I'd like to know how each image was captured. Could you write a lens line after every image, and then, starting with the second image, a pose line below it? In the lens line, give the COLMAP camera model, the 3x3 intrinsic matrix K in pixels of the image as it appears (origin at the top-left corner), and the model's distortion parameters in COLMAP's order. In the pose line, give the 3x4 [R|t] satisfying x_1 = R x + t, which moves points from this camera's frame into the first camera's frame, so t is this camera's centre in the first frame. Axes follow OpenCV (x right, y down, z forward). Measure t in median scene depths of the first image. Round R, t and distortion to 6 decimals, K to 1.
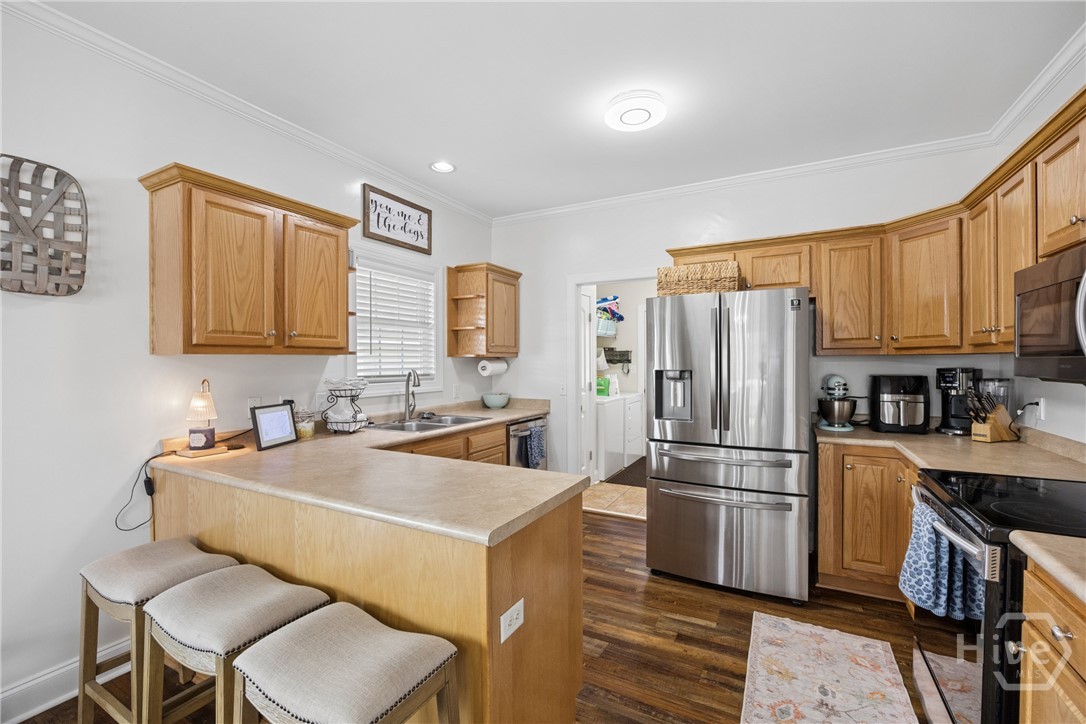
lens RADIAL K [[459.2, 0, 539.2], [0, 459.2, 361.9], [0, 0, 1]] dist [0.000050, 0.000000]
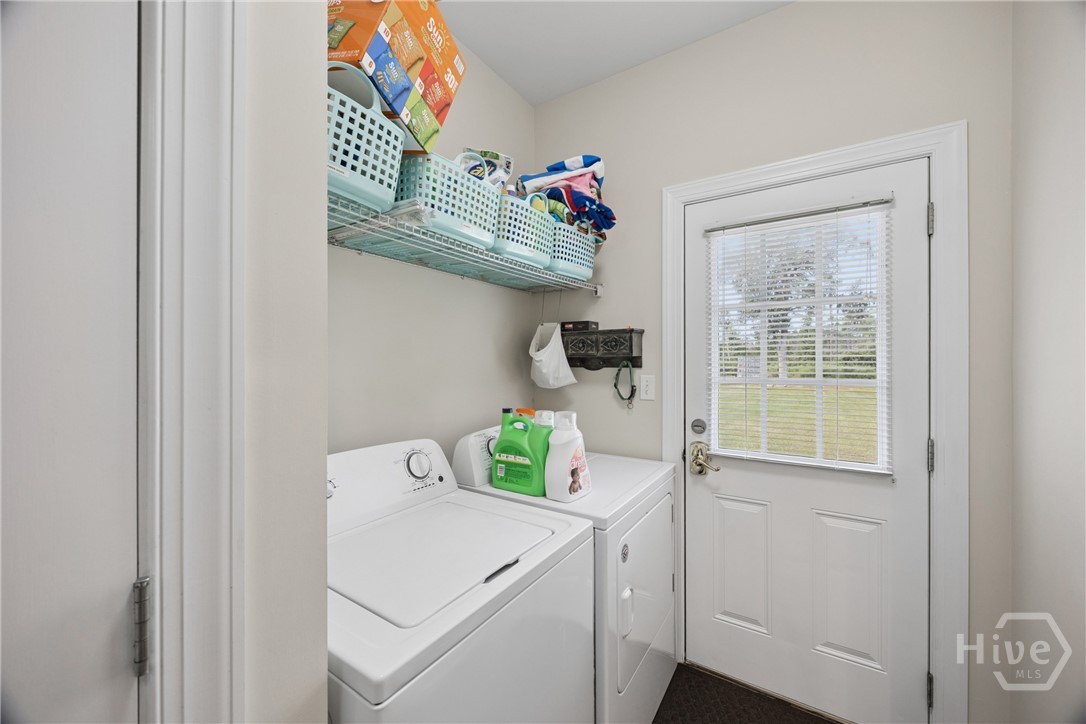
lens RADIAL K [[412.5, 0, 546.8], [0, 412.5, 361.6], [0, 0, 1]] dist [0.000423, 0.000076]
pose [[0.995295, 0.006347, -0.096679, 0.164232], [-0.006375, 0.999980, 0.000014, -0.001031], [0.096677, 0.000602, 0.995316, 0.715418]]
